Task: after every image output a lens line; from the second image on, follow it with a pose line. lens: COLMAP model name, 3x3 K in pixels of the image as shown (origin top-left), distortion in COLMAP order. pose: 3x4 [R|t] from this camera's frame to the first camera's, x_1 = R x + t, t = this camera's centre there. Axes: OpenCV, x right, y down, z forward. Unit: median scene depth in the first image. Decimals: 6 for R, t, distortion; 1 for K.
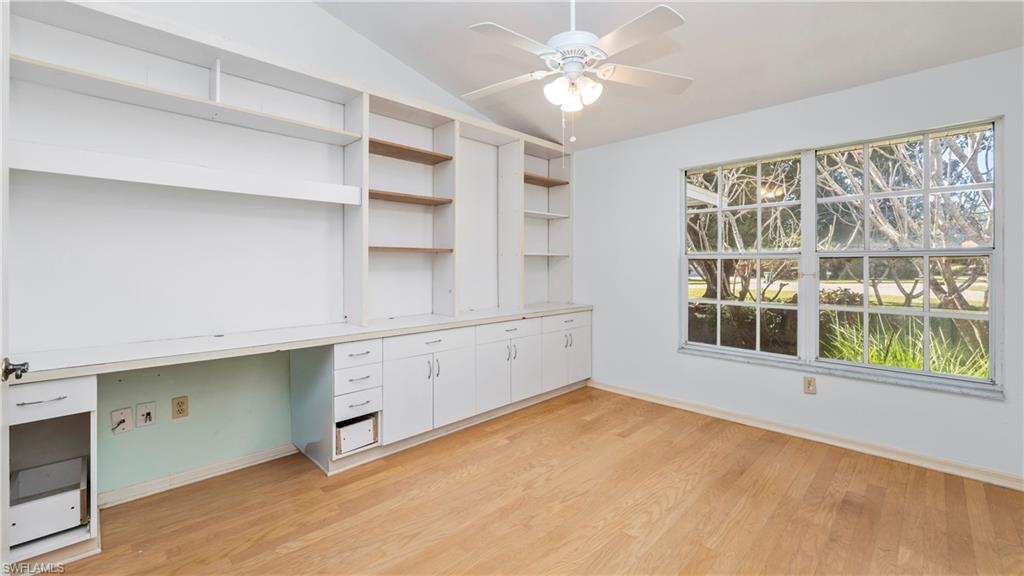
lens RADIAL K [[419.3, 0, 508.1], [0, 419.3, 266.4], [0, 0, 1]] dist [-0.002015, -0.000155]
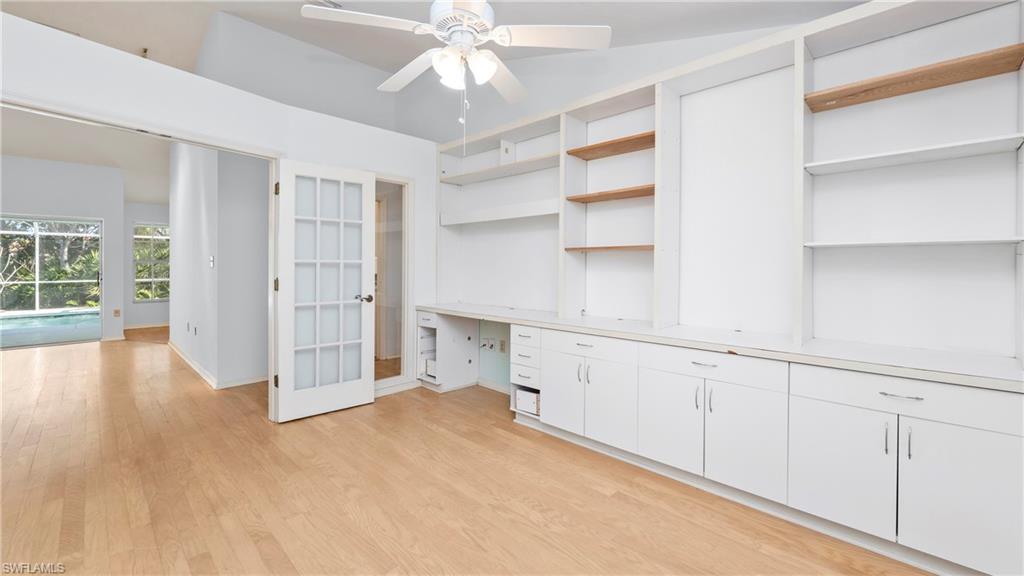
lens RADIAL K [[419.3, 0, 508.1], [0, 419.3, 266.4], [0, 0, 1]] dist [-0.002015, -0.000155]
pose [[0.020252, 0.008117, -0.999762, 0.855977], [-0.007988, 0.999936, 0.007956, -0.004840], [0.999763, 0.007825, 0.020316, 0.897830]]
